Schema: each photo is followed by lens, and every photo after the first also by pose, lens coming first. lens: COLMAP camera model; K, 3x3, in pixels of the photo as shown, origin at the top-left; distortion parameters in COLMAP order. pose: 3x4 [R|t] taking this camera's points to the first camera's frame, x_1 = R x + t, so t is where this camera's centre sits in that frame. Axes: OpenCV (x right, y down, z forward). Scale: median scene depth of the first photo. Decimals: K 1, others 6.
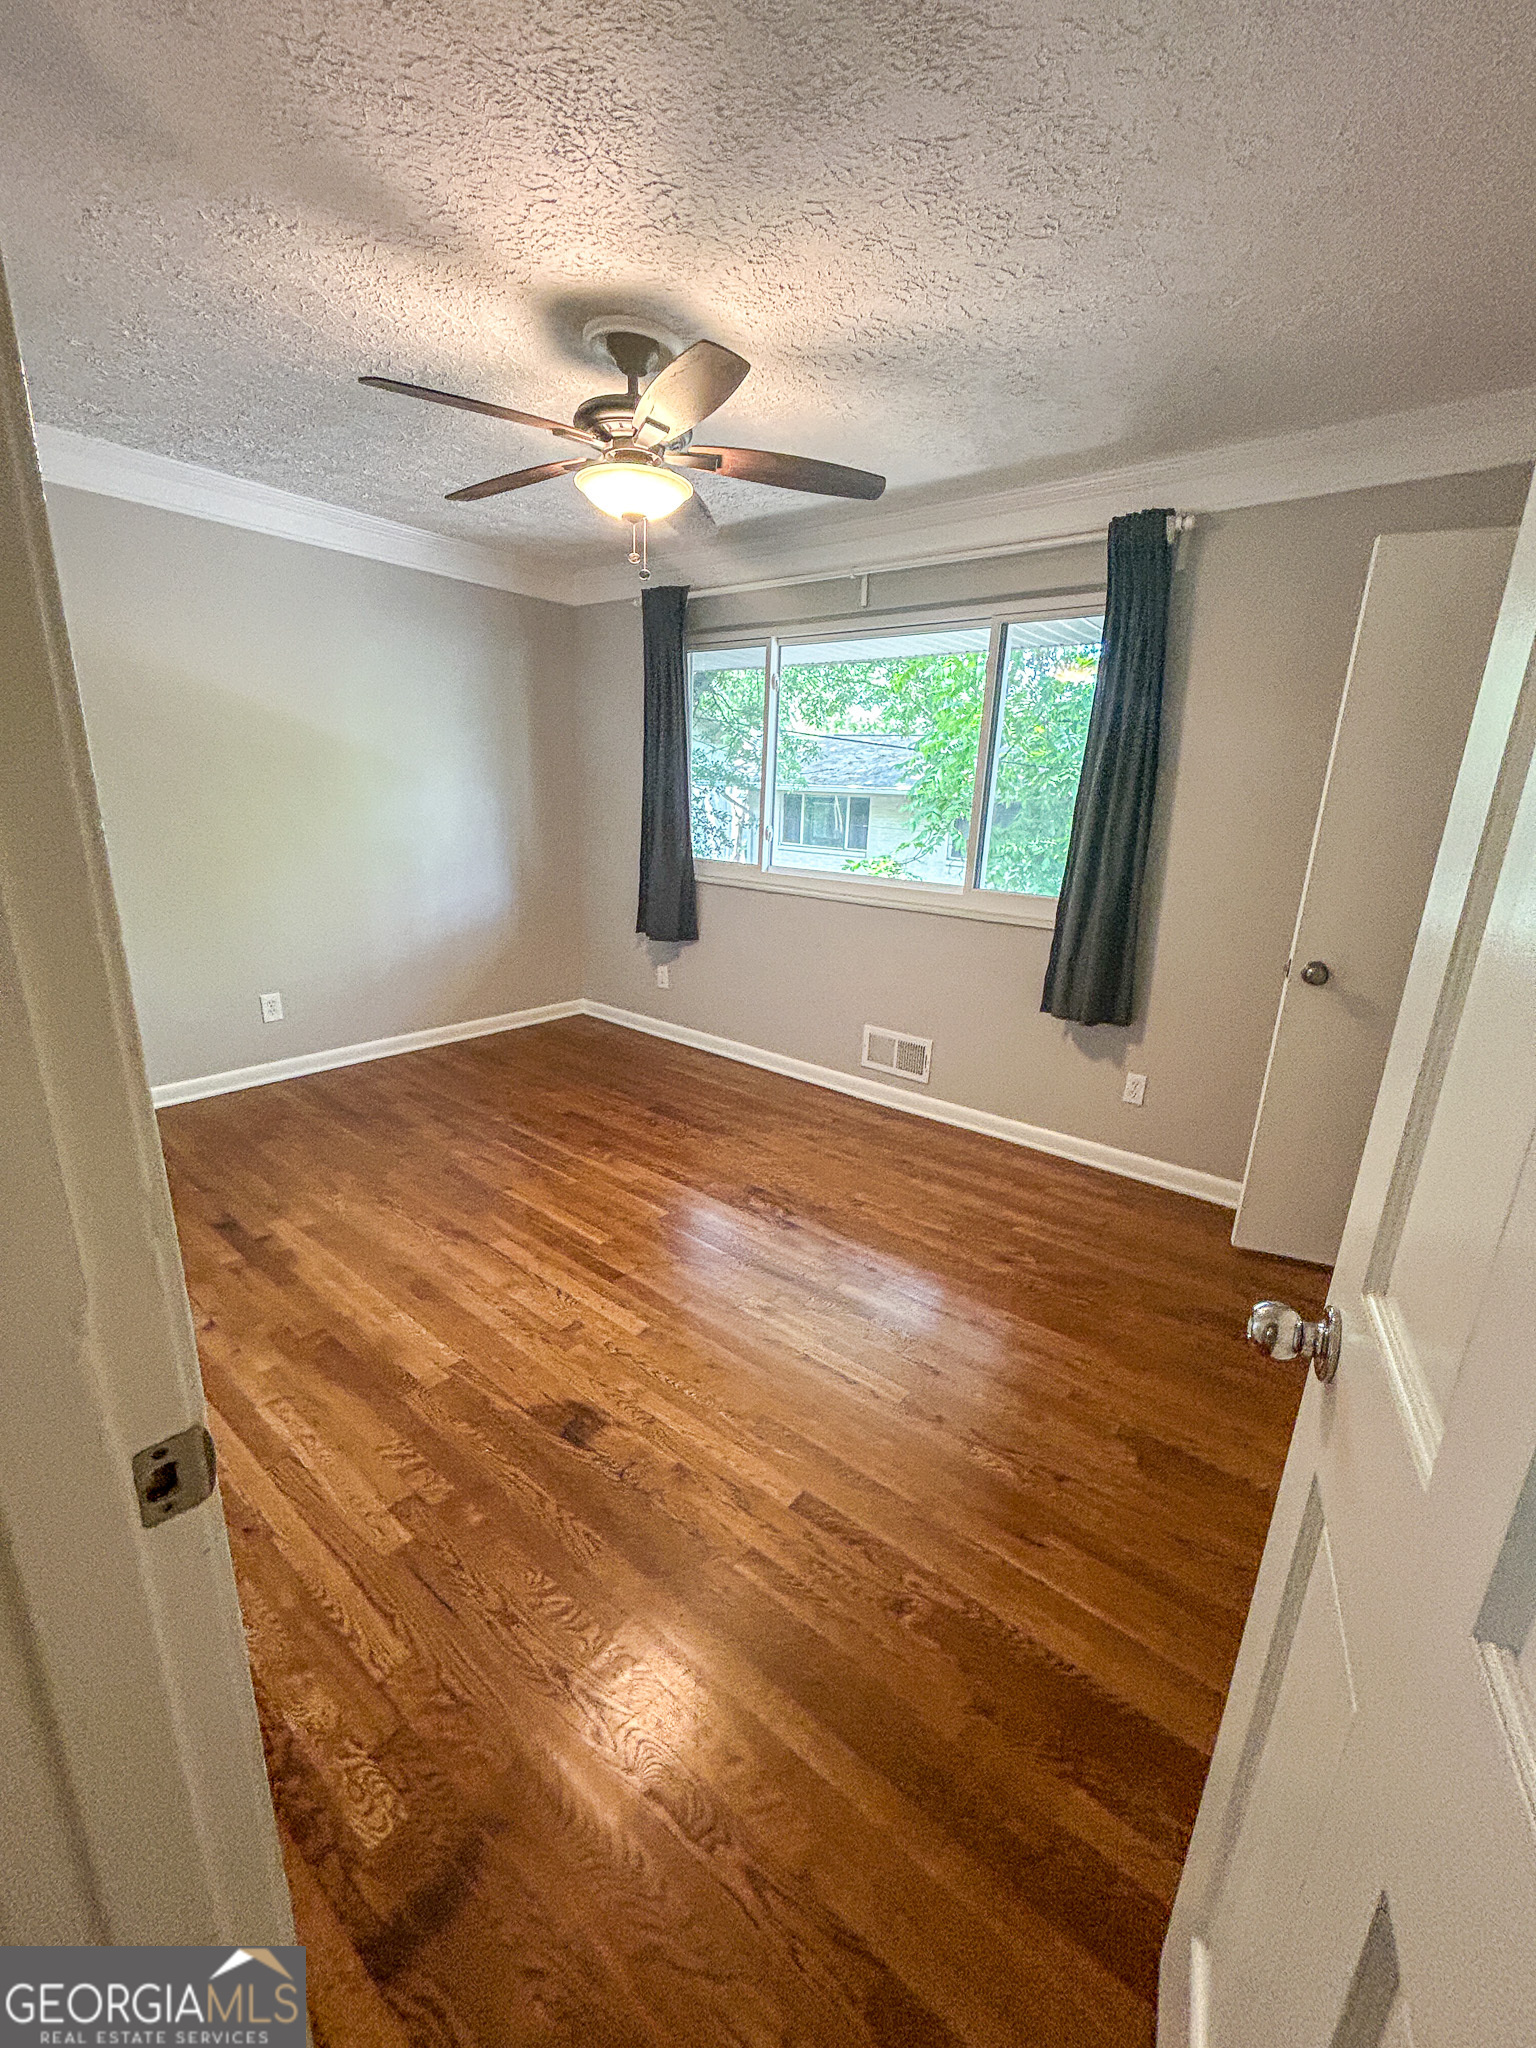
lens RADIAL K [[834.3, 0, 770.7], [0, 834.3, 1022.9], [0, 0, 1]] dist [-0.000690, 0.000860]
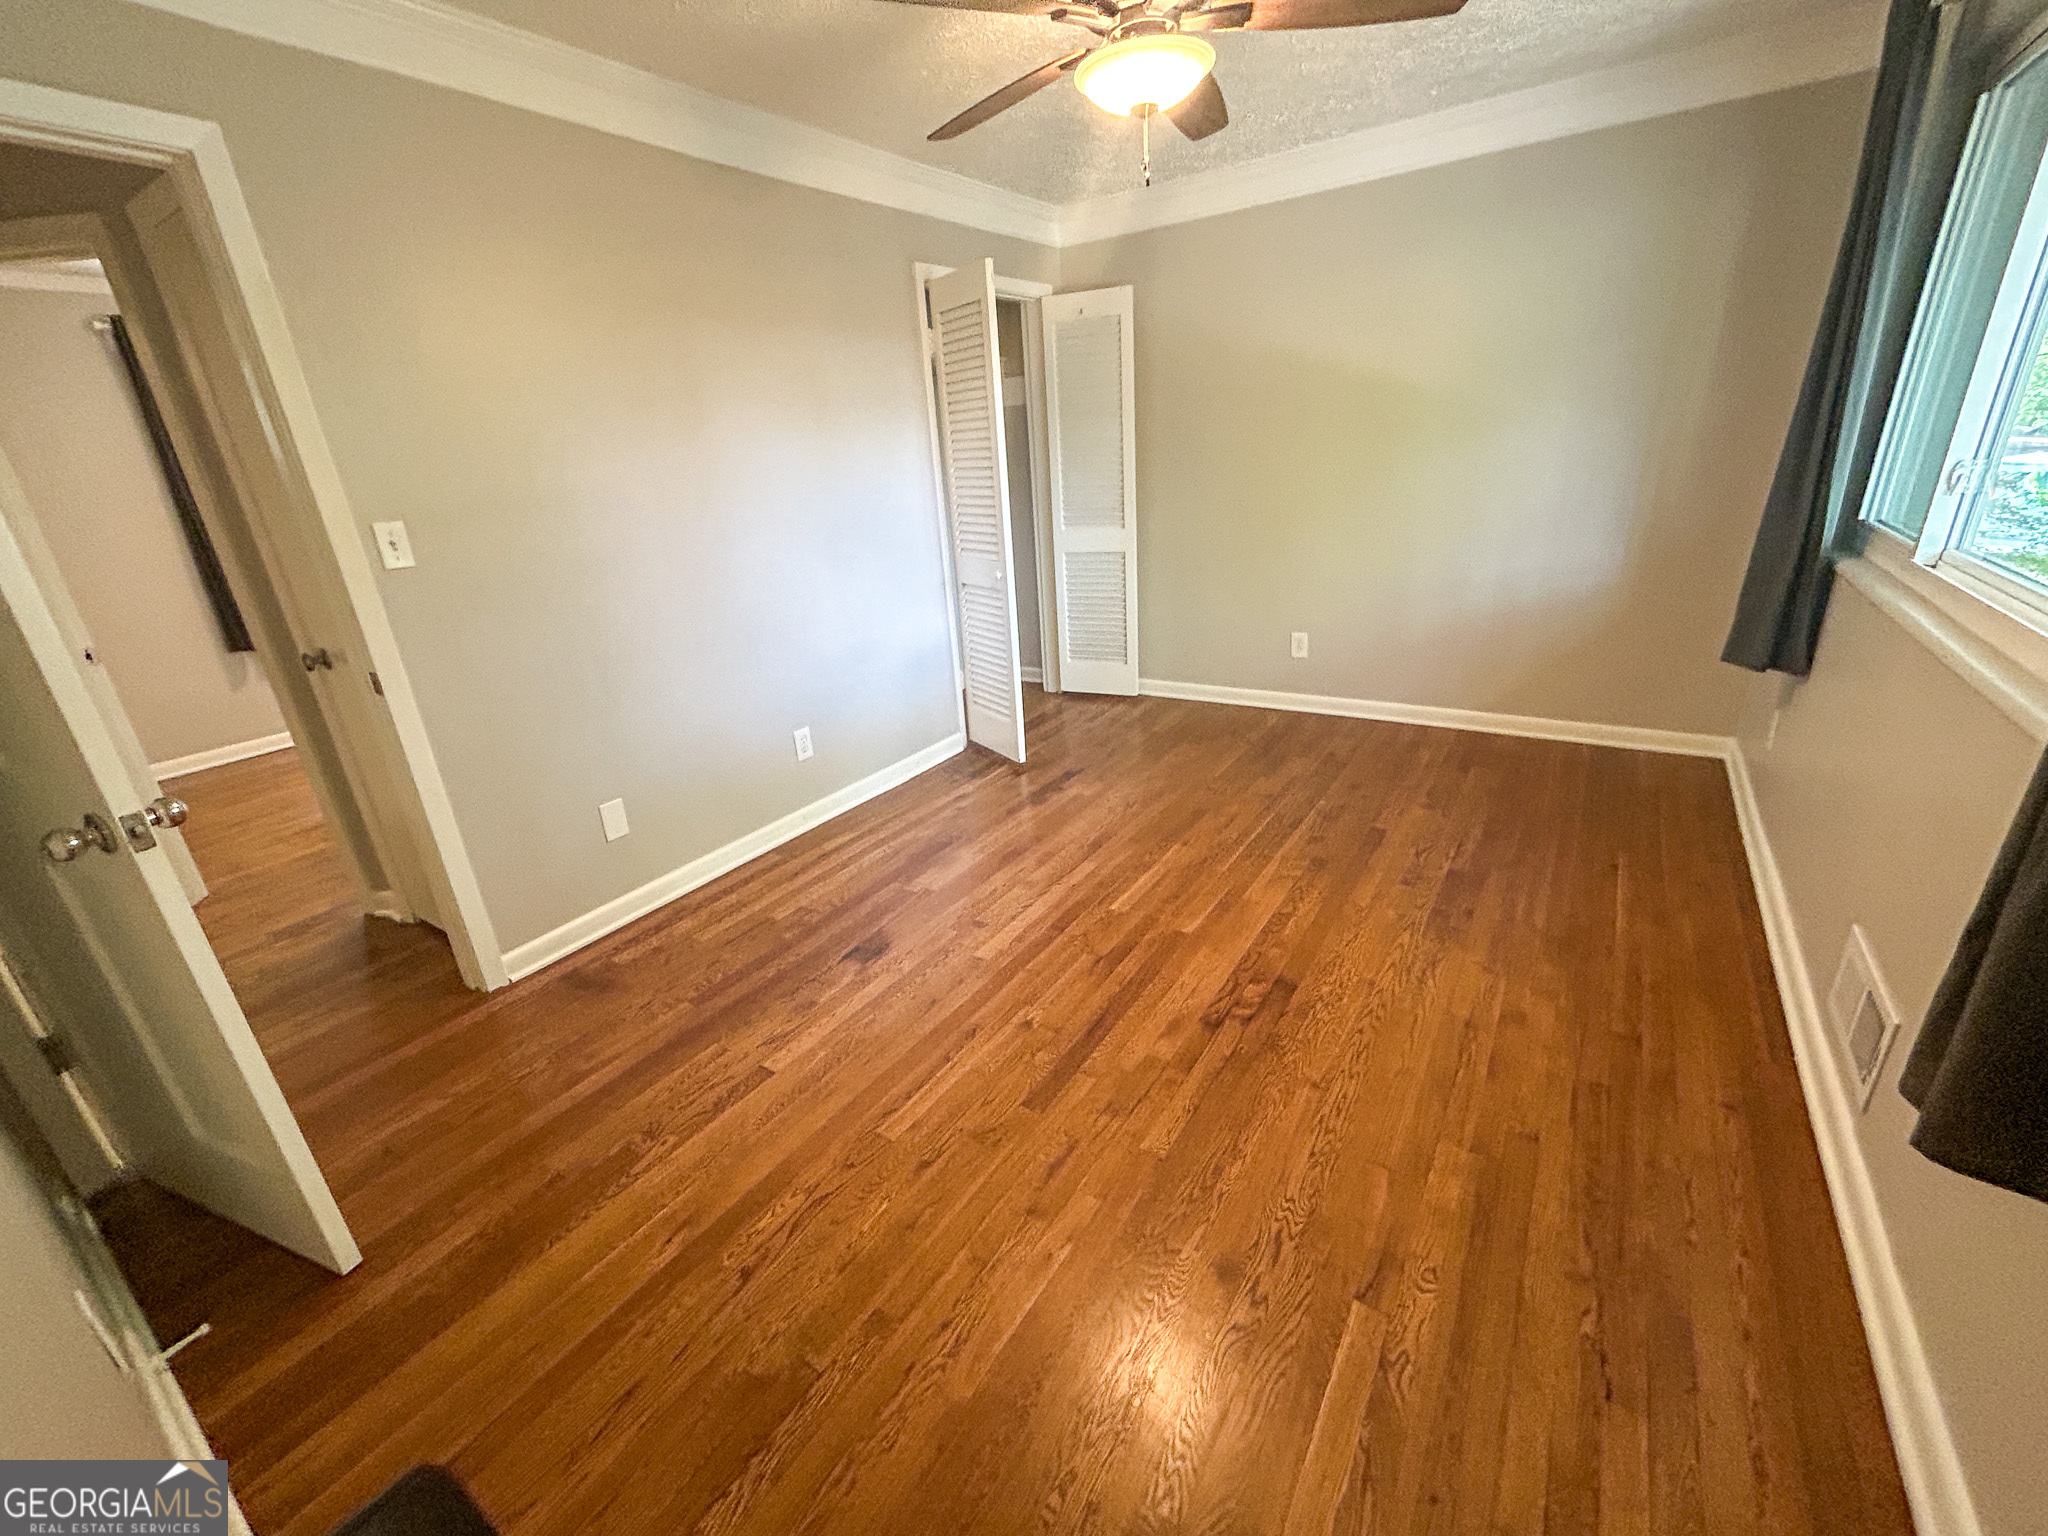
lens RADIAL K [[834.3, 0, 1021.7], [0, 834.3, 765.4], [0, 0, 1]] dist [-0.000690, 0.000860]
pose [[0.083373, 0.315335, -0.945311, 0.651834], [-0.201535, 0.934347, 0.293904, -0.164780], [0.975927, 0.166010, 0.141450, 0.681305]]
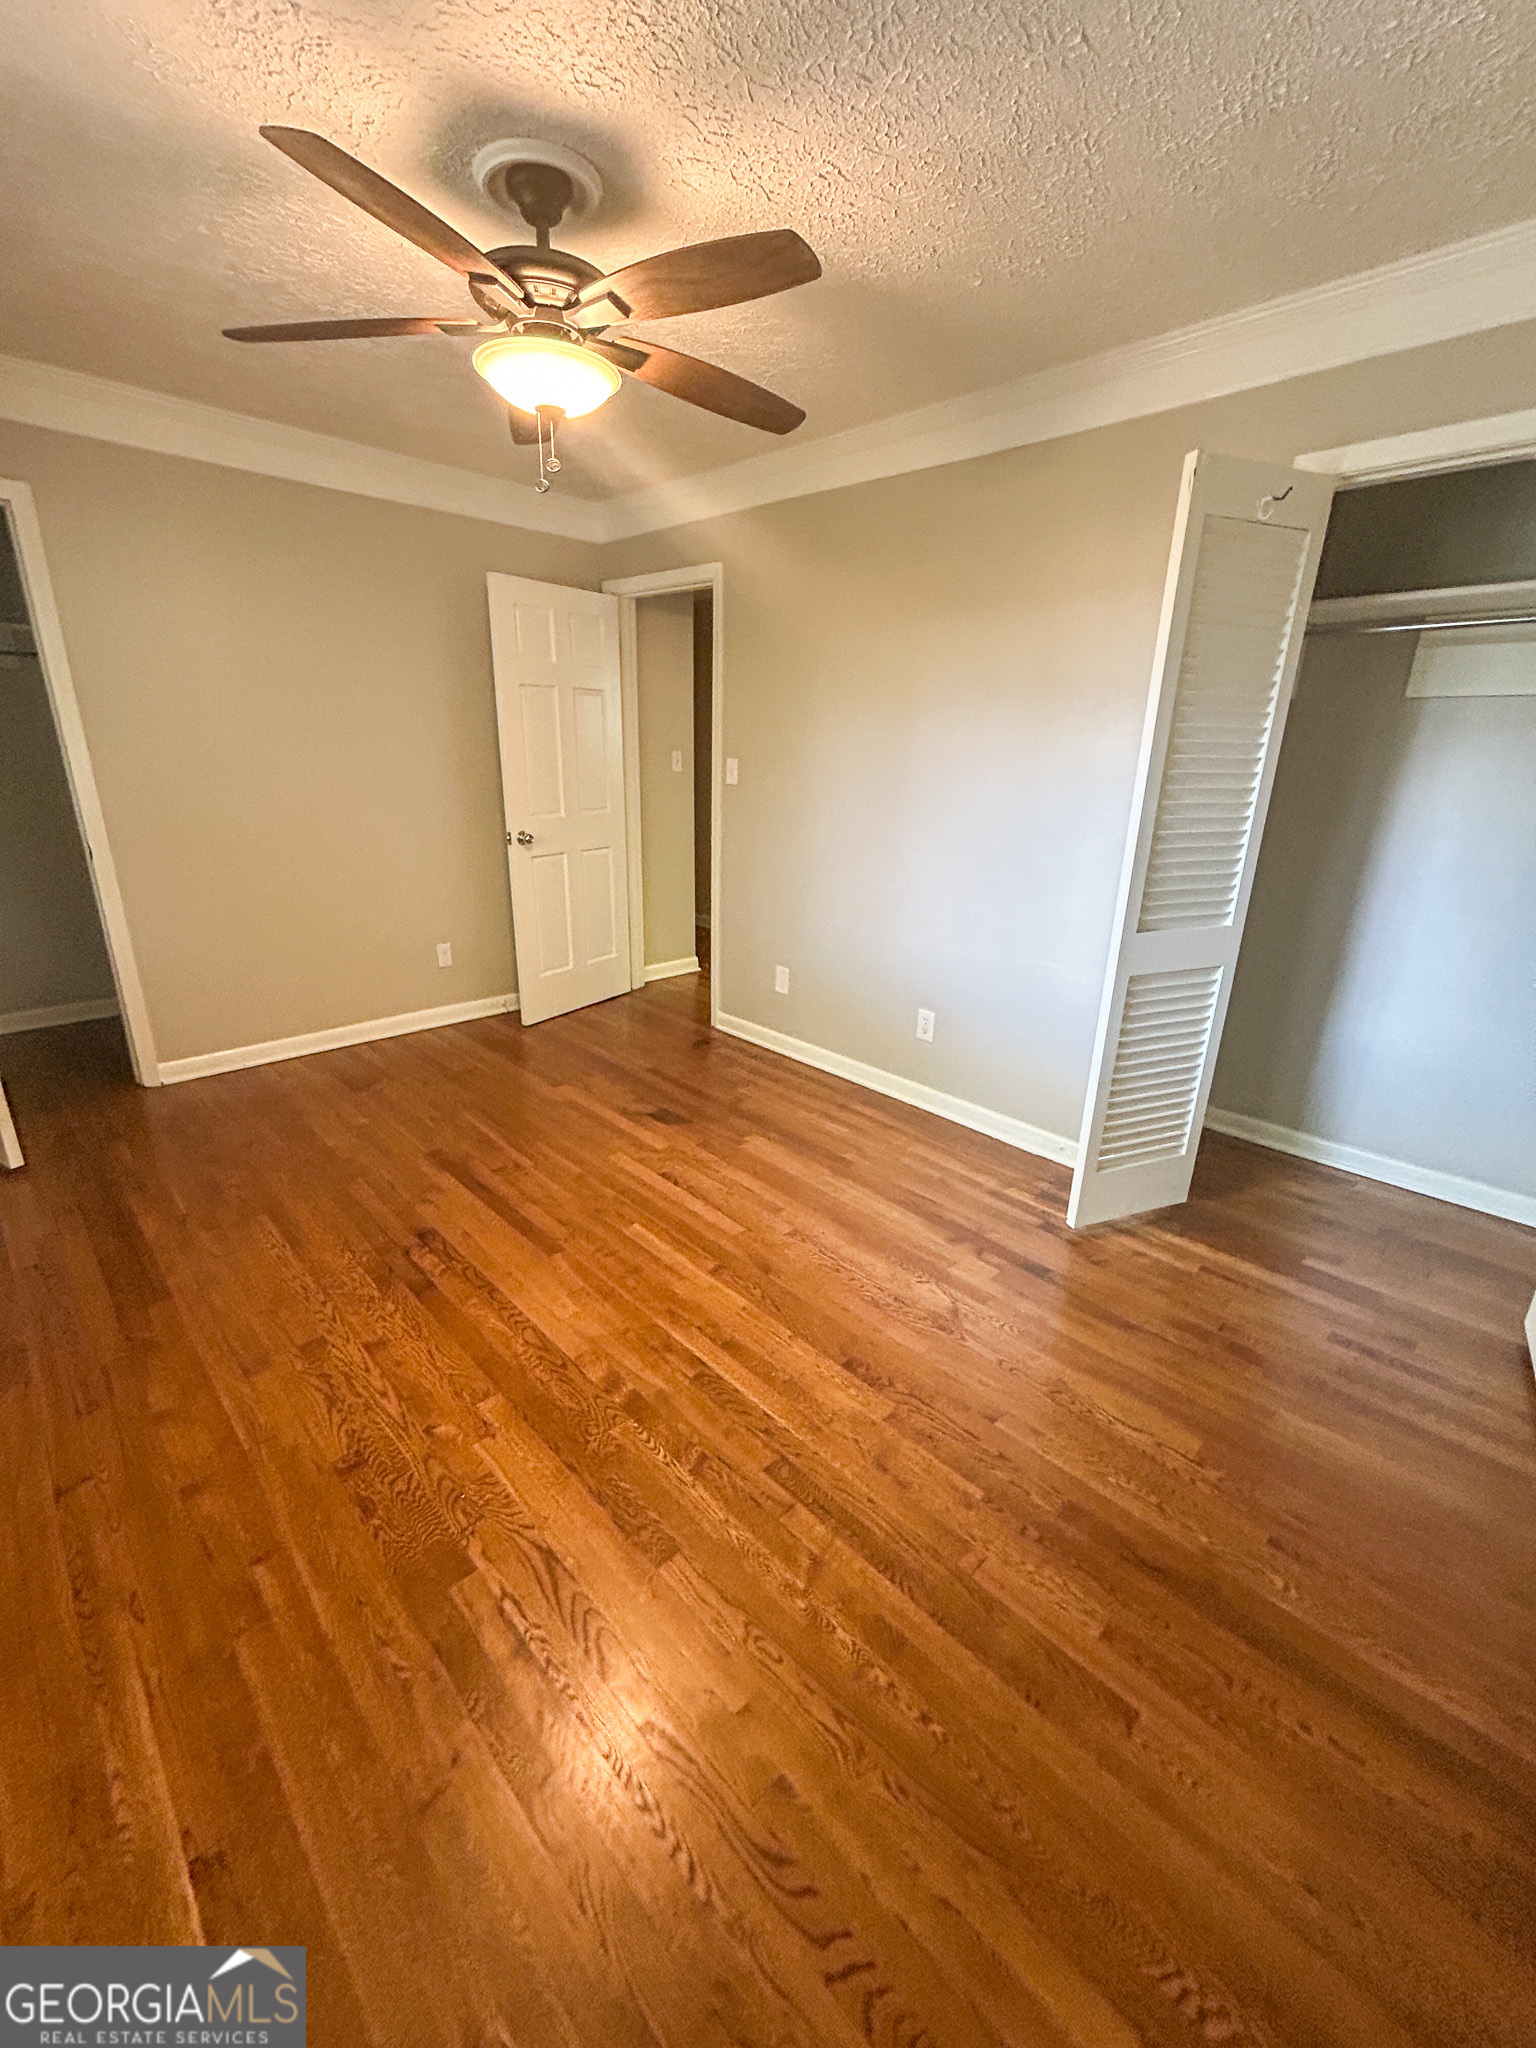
lens RADIAL K [[834.3, 0, 770.7], [0, 834.3, 1022.9], [0, 0, 1]] dist [-0.000690, 0.000860]
pose [[-0.990843, -0.099217, 0.091579, -0.402339], [-0.029937, 0.822806, 0.567533, -0.457249], [-0.131661, 0.559594, -0.818242, 1.550865]]
